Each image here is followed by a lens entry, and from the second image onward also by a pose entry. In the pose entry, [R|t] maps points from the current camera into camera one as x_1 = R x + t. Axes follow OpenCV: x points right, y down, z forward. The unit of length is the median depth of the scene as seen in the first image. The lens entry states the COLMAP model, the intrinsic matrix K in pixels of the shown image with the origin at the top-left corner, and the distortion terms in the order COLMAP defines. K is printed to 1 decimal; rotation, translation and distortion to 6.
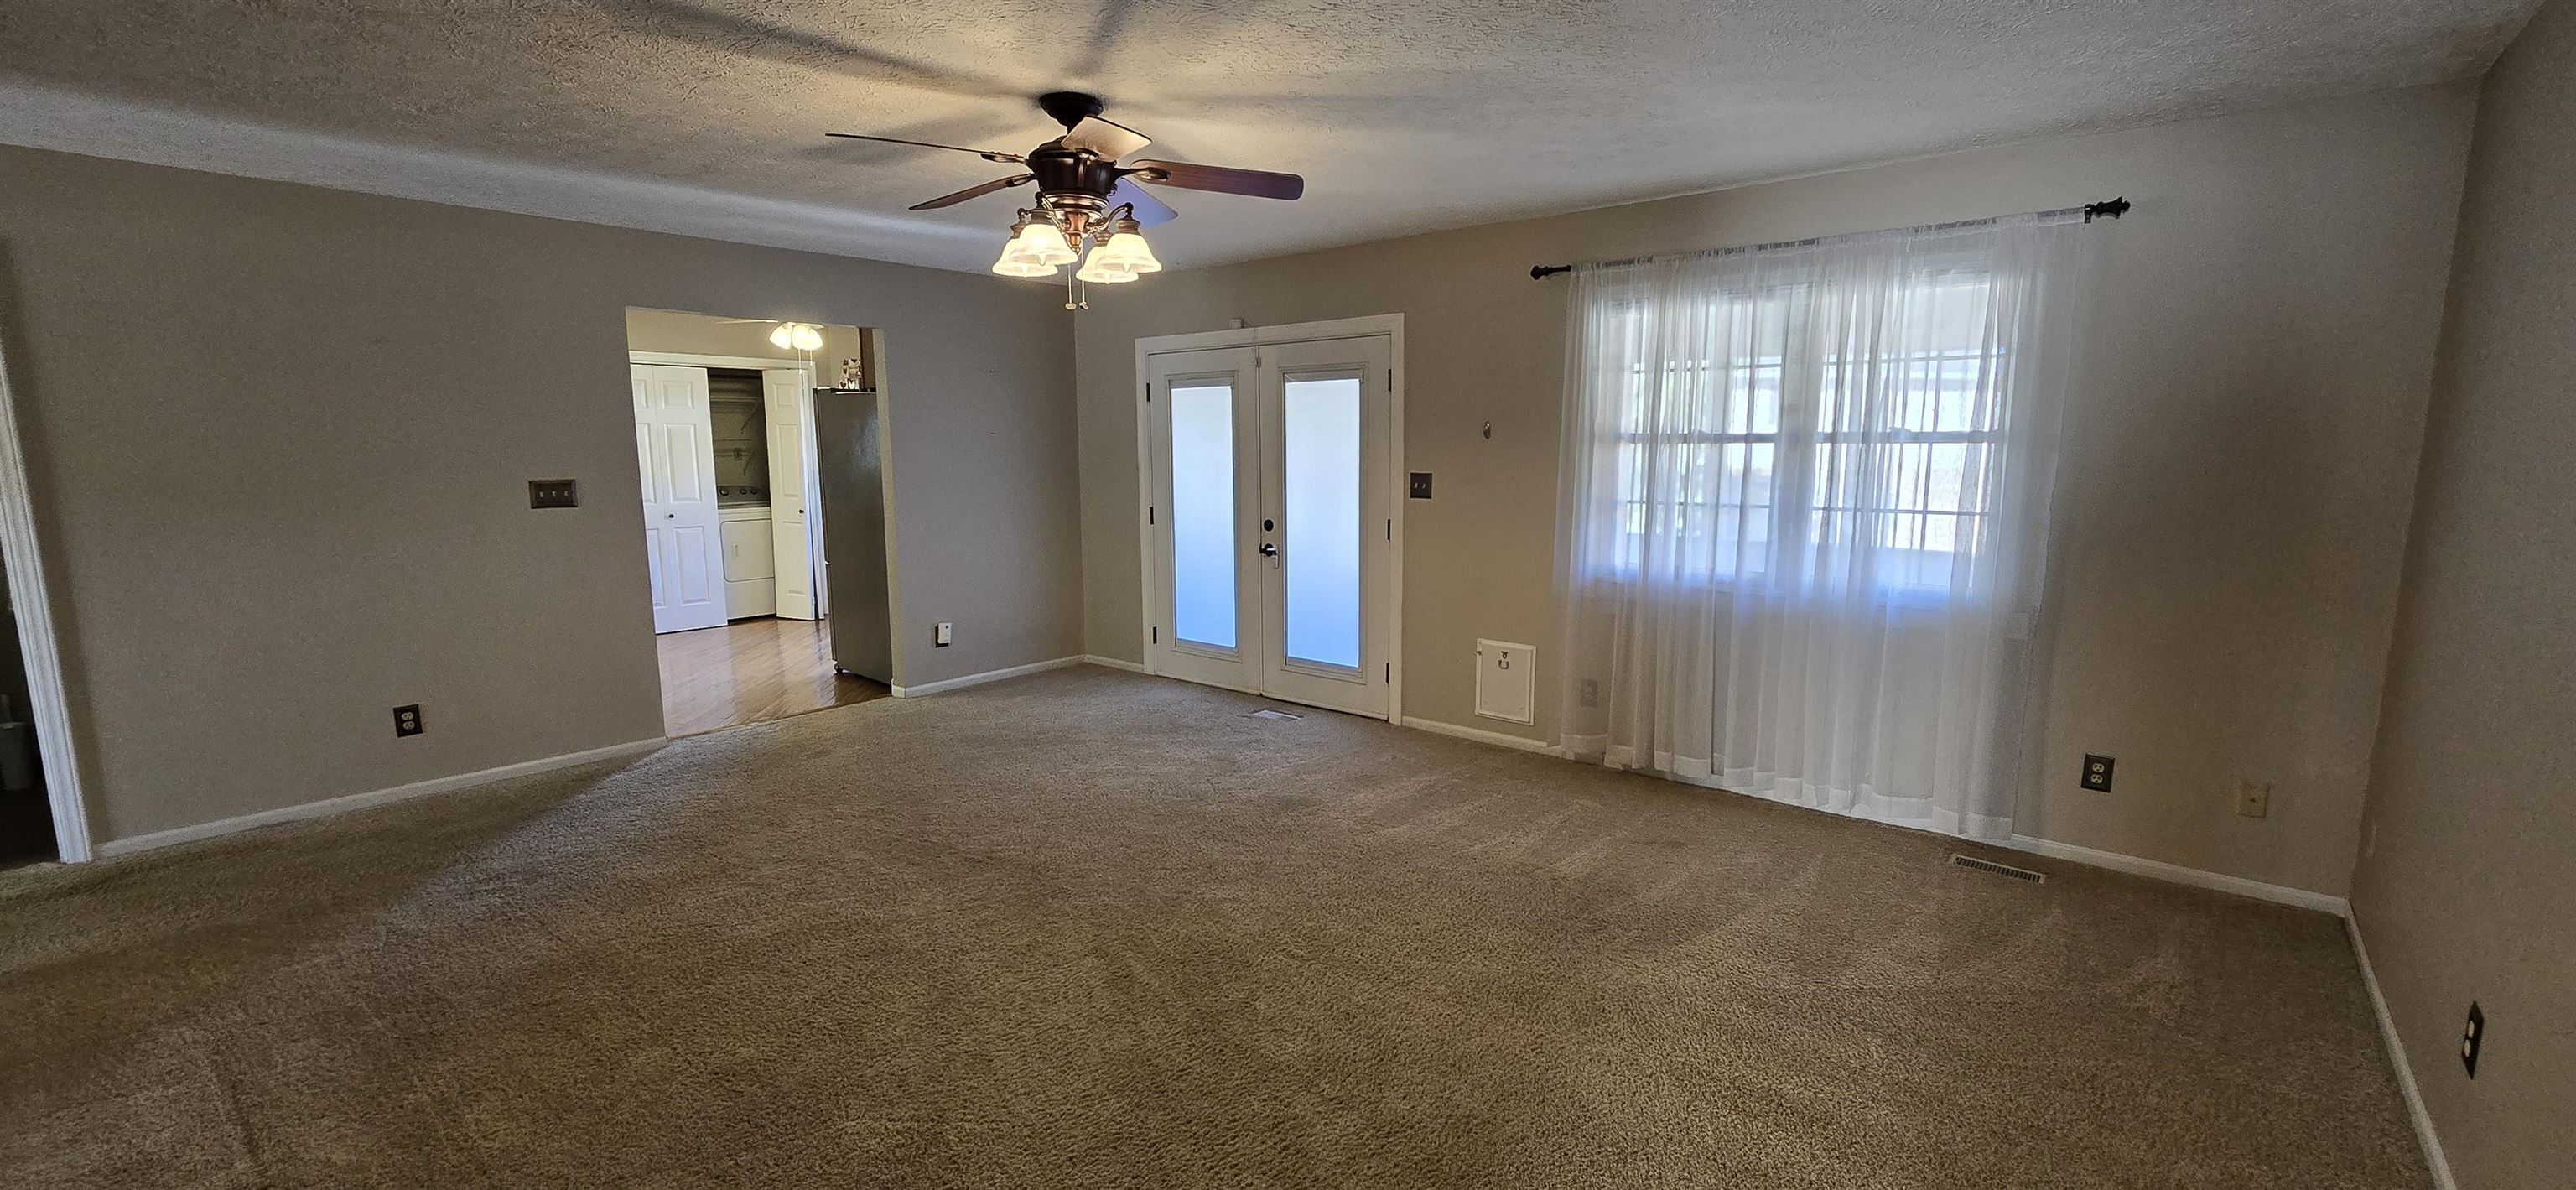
lens RADIAL K [[1046.0, 0, 1306.3], [0, 1046.0, 603.6], [0, 0, 1]] dist [-0.001058, -0.000271]
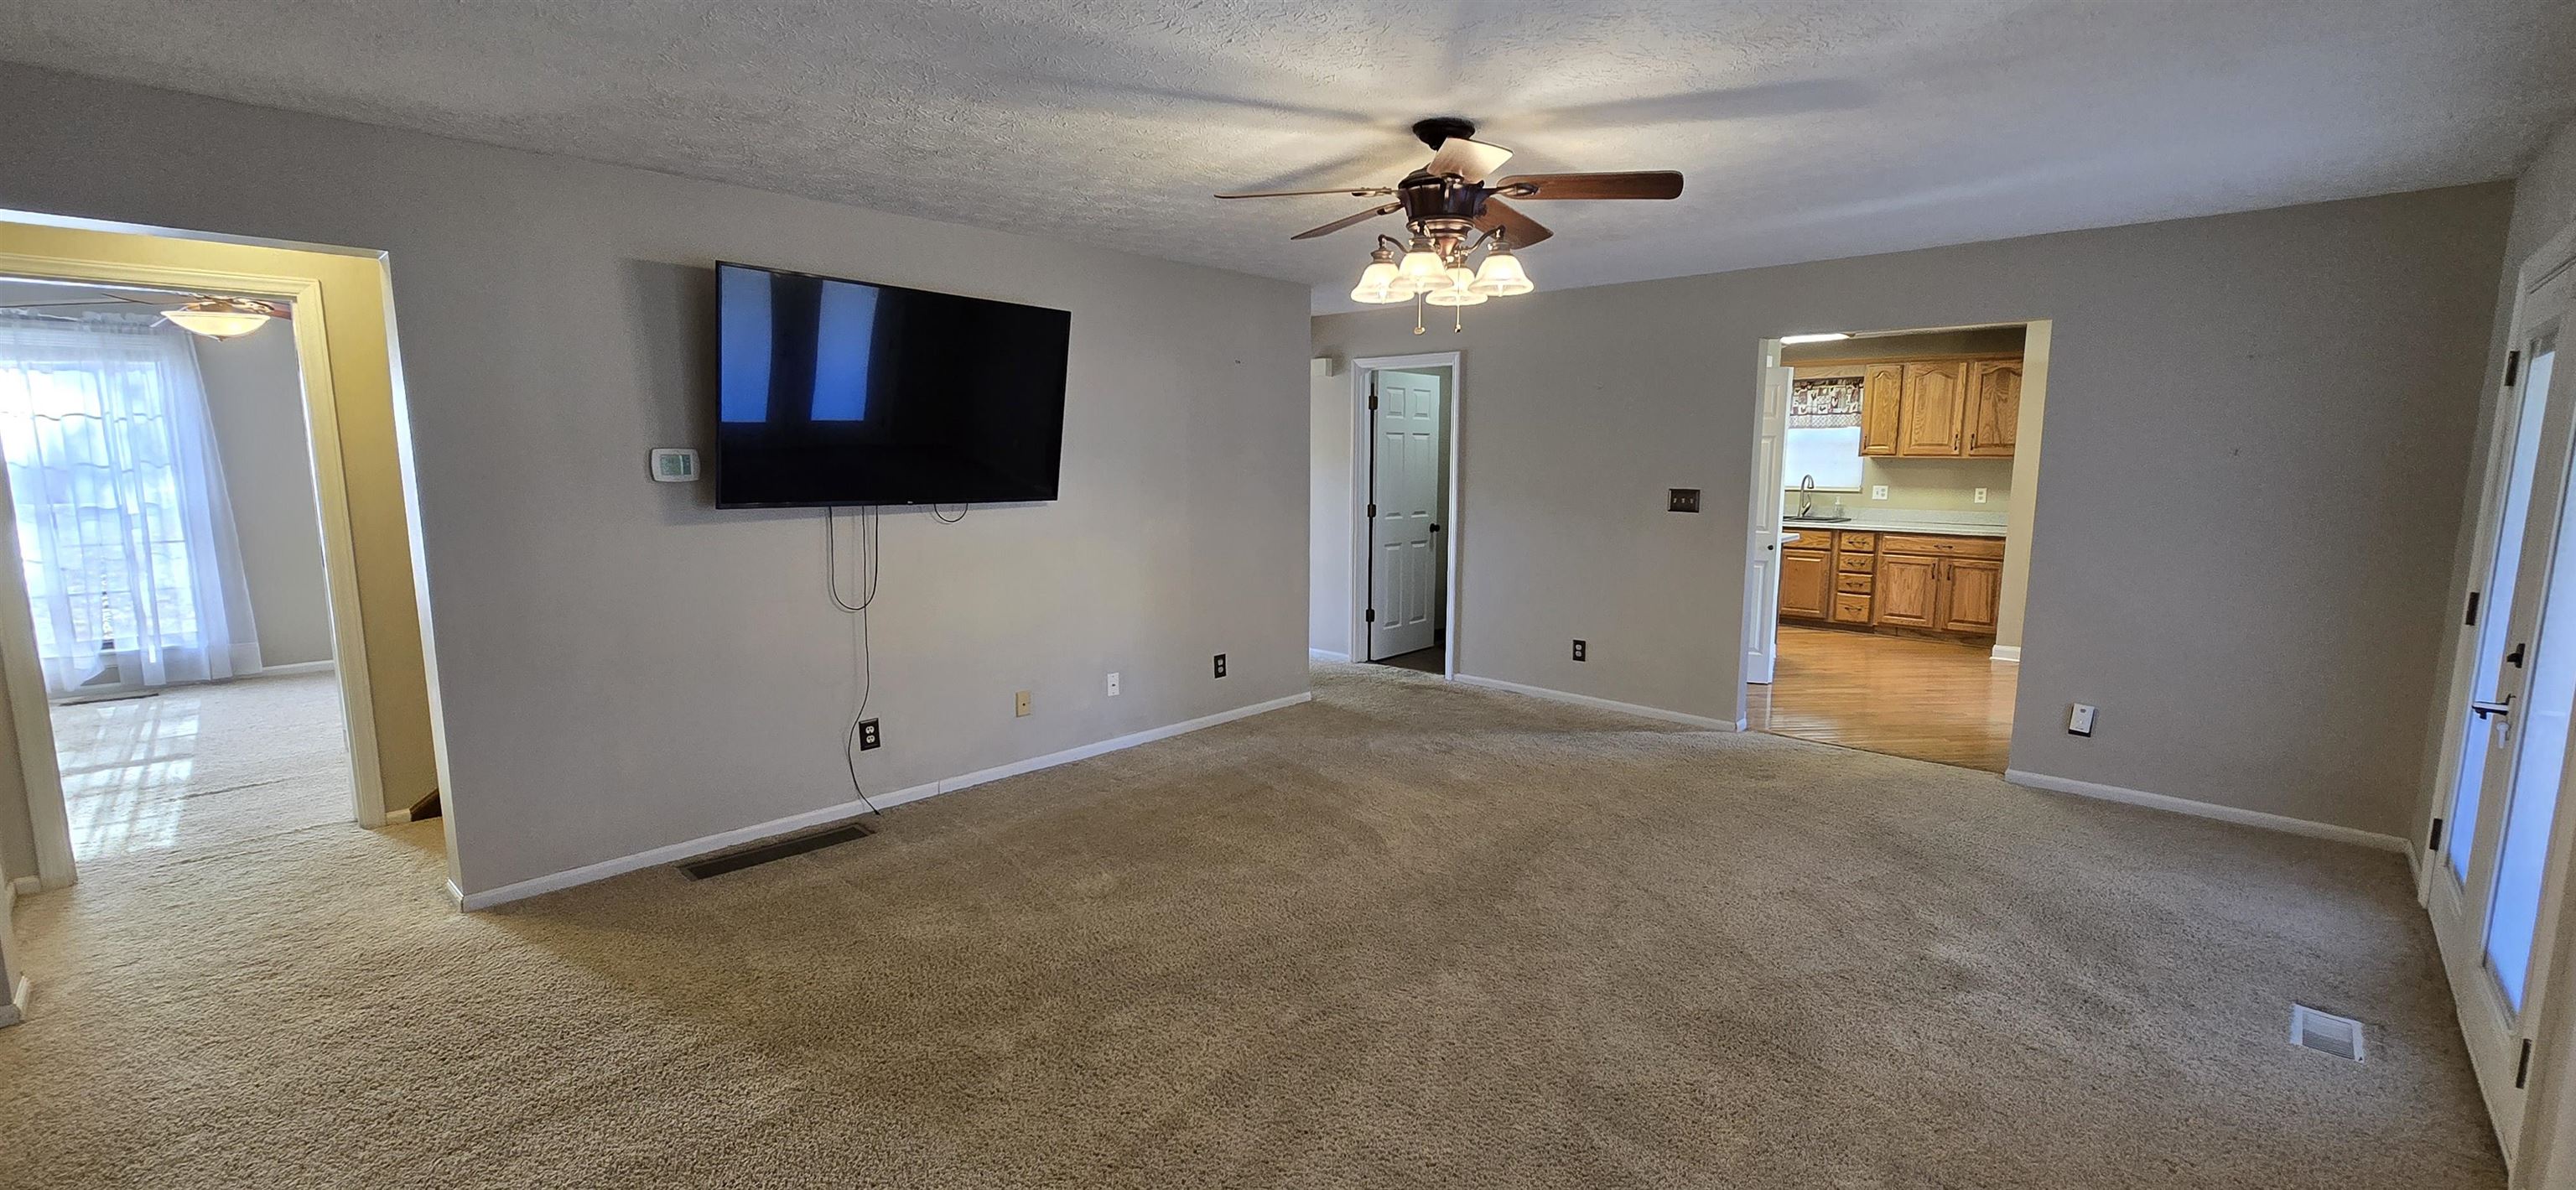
lens RADIAL K [[1046.0, 0, 1304.8], [0, 1046.0, 594.4], [0, 0, 1]] dist [-0.001058, -0.000271]
pose [[-0.055694, 0.134069, -0.989406, 0.574590], [-0.151801, 0.978287, 0.141107, -0.110201], [0.986841, 0.158052, -0.034133, 0.666621]]
